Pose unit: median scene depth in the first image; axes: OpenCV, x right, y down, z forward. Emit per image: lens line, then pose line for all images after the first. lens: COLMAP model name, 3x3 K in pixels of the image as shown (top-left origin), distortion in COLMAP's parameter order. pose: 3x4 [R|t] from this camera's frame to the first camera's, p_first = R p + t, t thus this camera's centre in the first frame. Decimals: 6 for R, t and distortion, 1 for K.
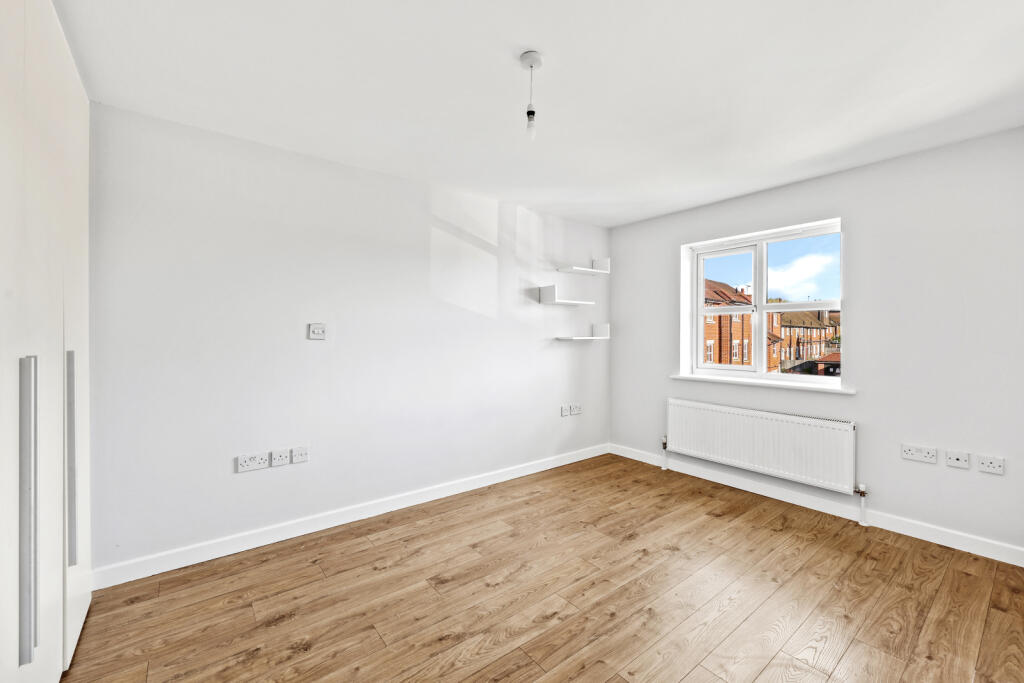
lens RADIAL K [[410.6, 0, 509.7], [0, 410.6, 337.6], [0, 0, 1]] dist [0.000282, -0.000095]
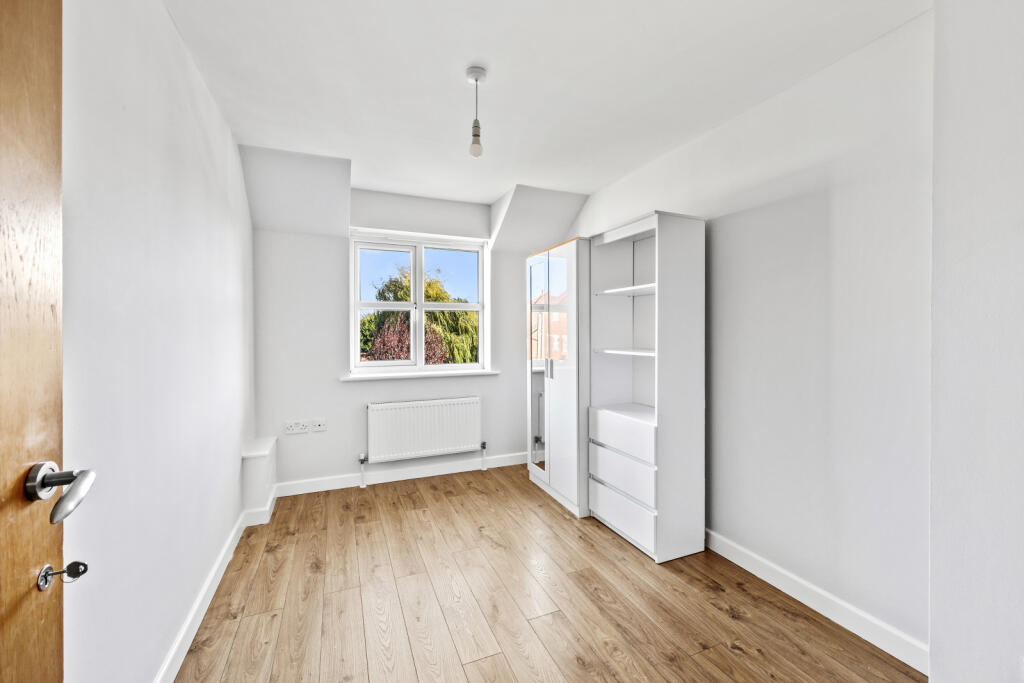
lens RADIAL K [[410.6, 0, 509.7], [0, 410.6, 337.6], [0, 0, 1]] dist [0.000282, -0.000095]
pose [[0.252895, -0.010721, 0.967434, -0.379932], [0.003283, 0.999942, 0.010223, 0.001184], [-0.967488, 0.000591, 0.252915, 0.497733]]
